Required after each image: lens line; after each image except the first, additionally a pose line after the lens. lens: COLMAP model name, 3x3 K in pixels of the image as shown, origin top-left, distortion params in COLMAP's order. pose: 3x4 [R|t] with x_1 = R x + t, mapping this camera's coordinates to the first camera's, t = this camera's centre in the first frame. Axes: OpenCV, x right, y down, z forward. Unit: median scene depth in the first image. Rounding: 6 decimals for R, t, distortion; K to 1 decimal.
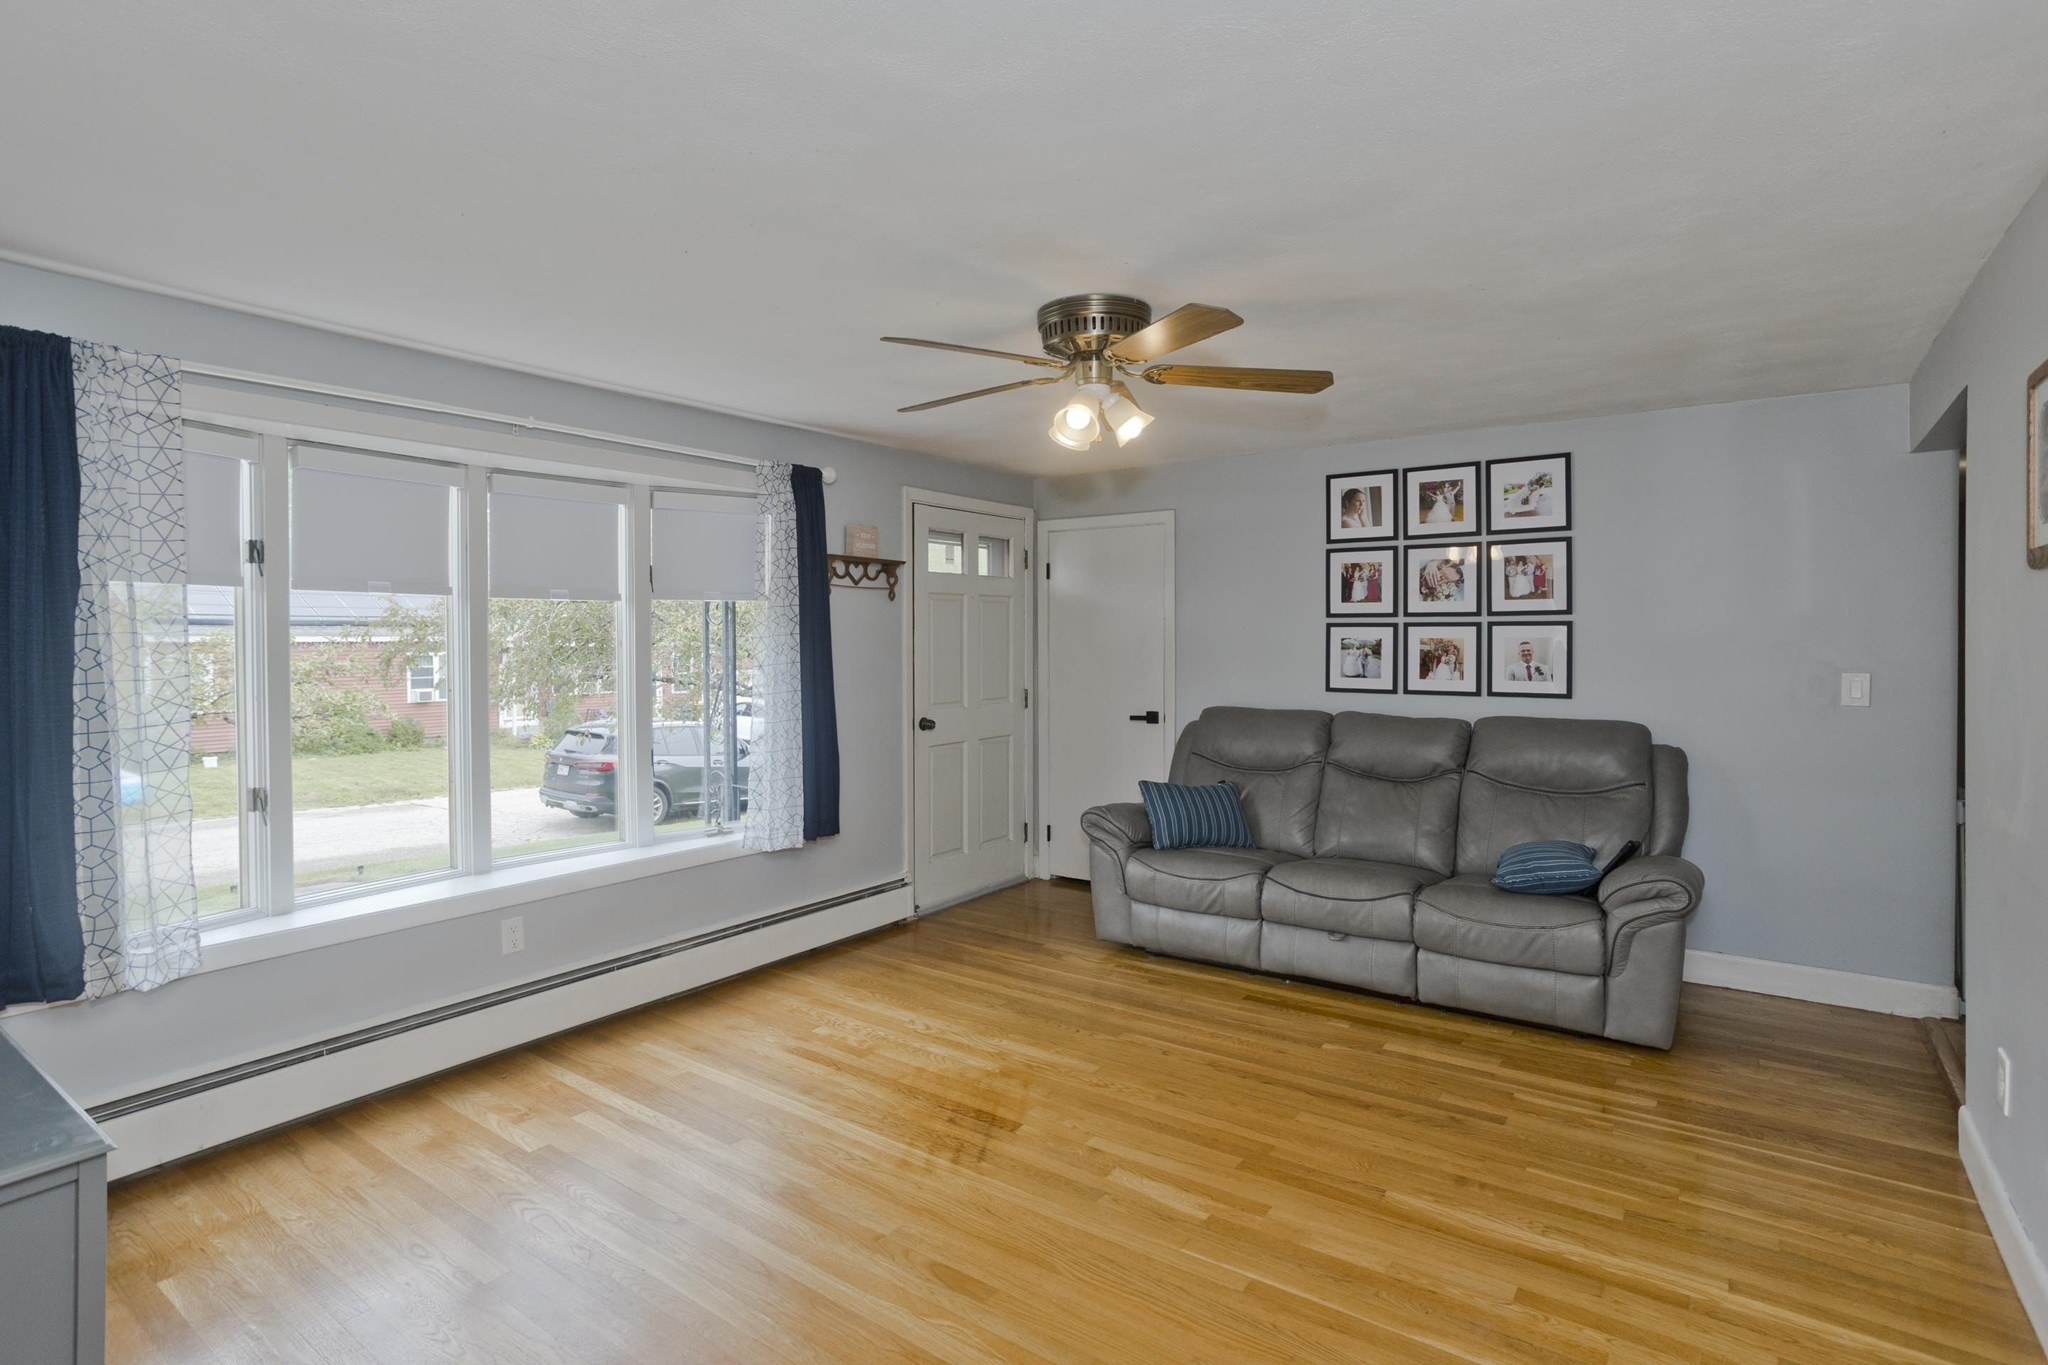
lens RADIAL K [[996.9, 0, 1032.7], [0, 996.9, 670.4], [0, 0, 1]] dist [-0.041600, 0.012303]
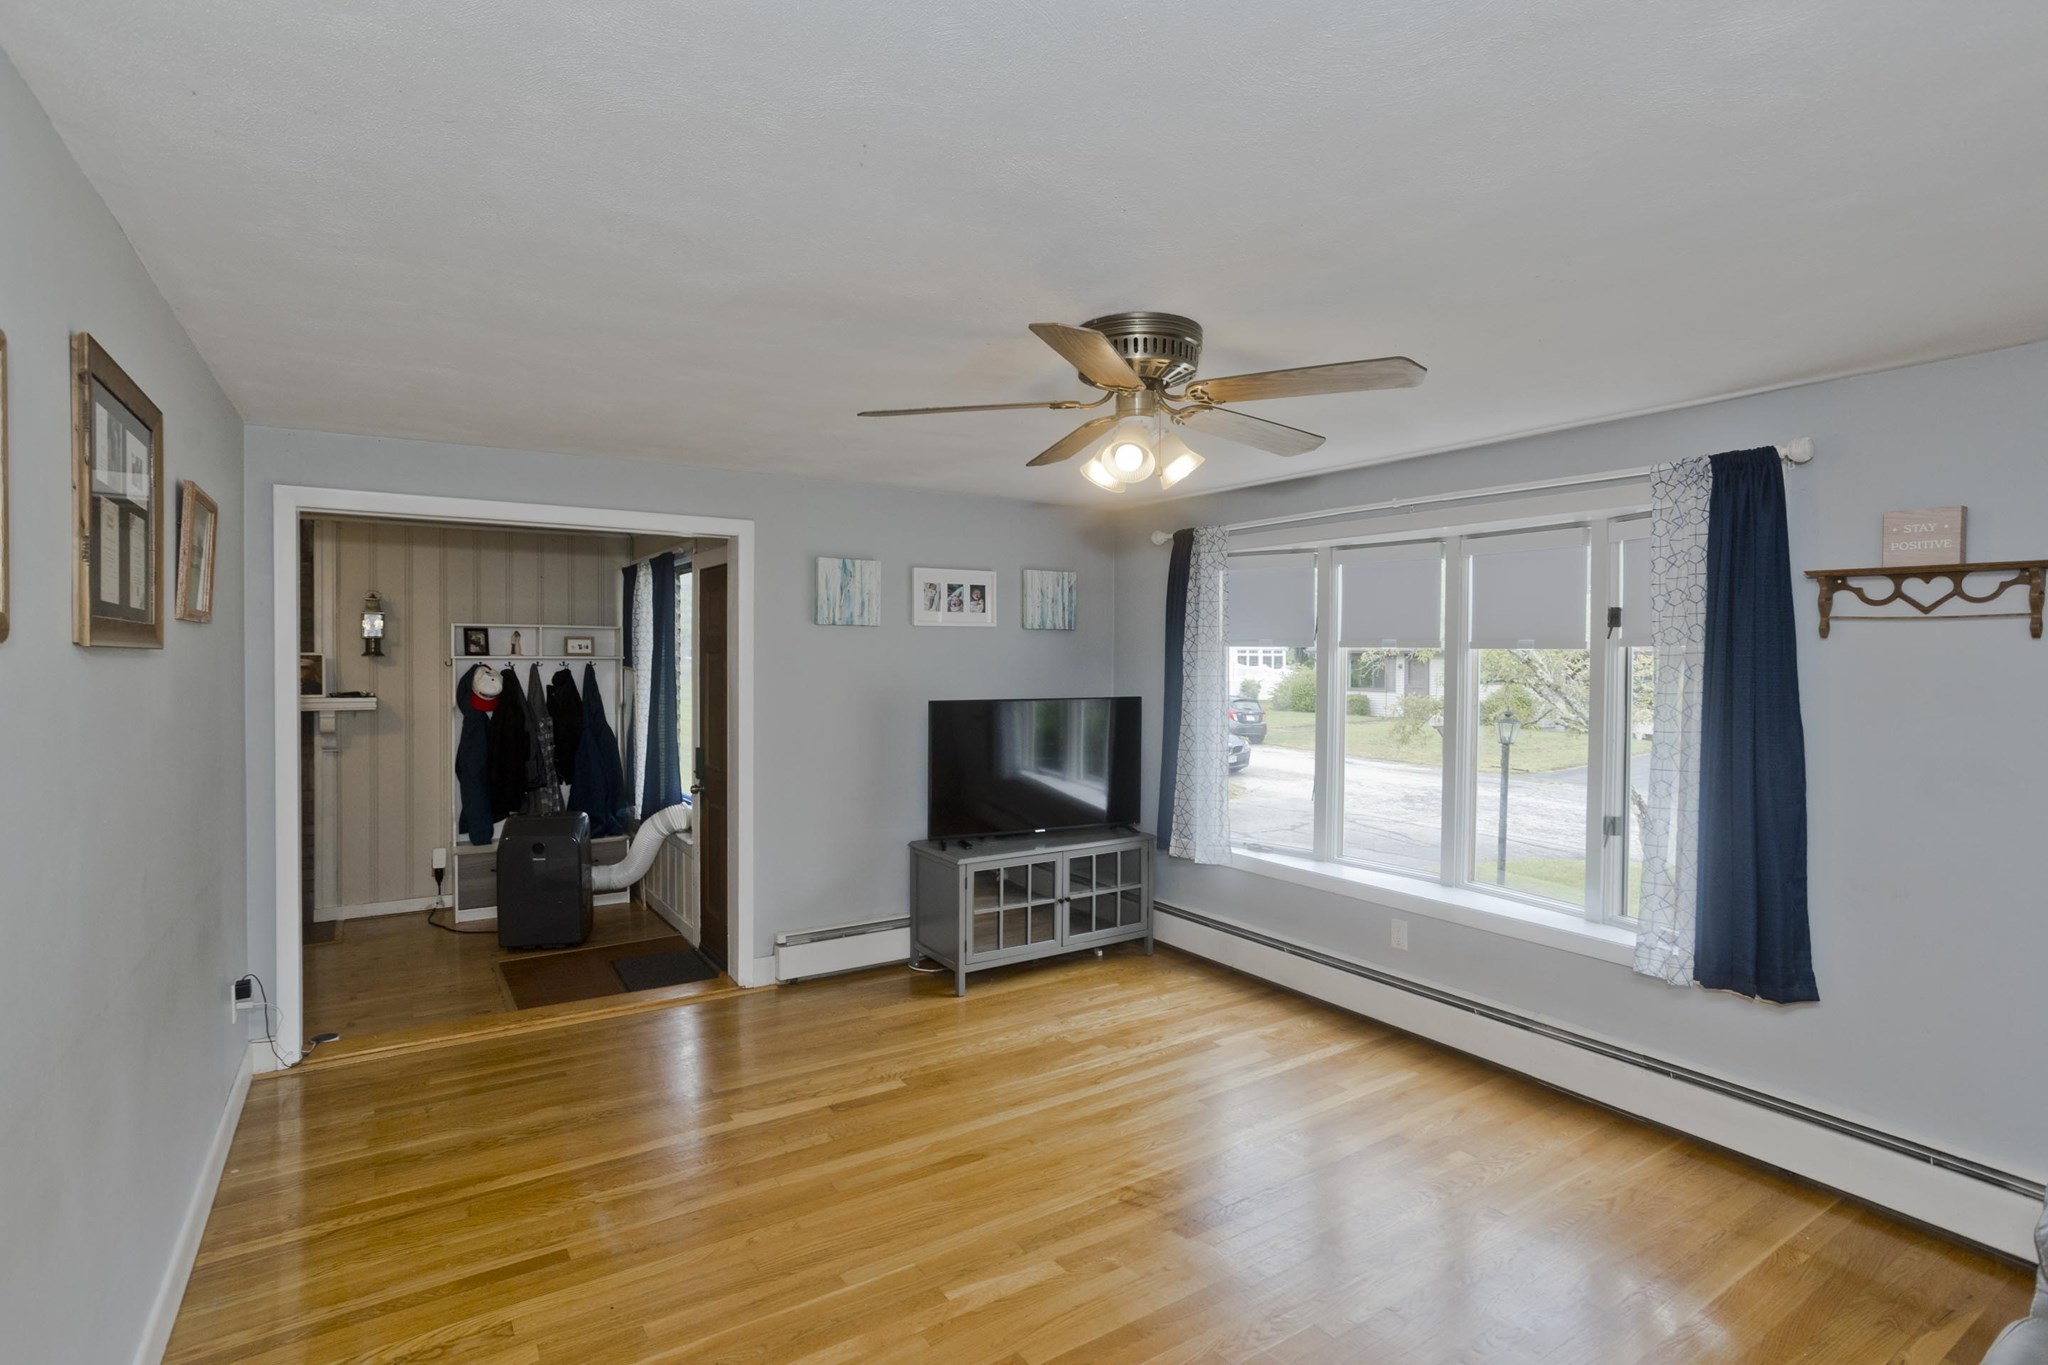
lens RADIAL K [[996.9, 0, 1026.1], [0, 996.9, 670.9], [0, 0, 1]] dist [-0.041600, 0.012303]
pose [[-0.363585, 0.017692, -0.931393, 0.741182], [-0.033850, 0.998908, 0.032189, -0.072853], [0.930946, 0.043231, -0.362589, 0.988890]]
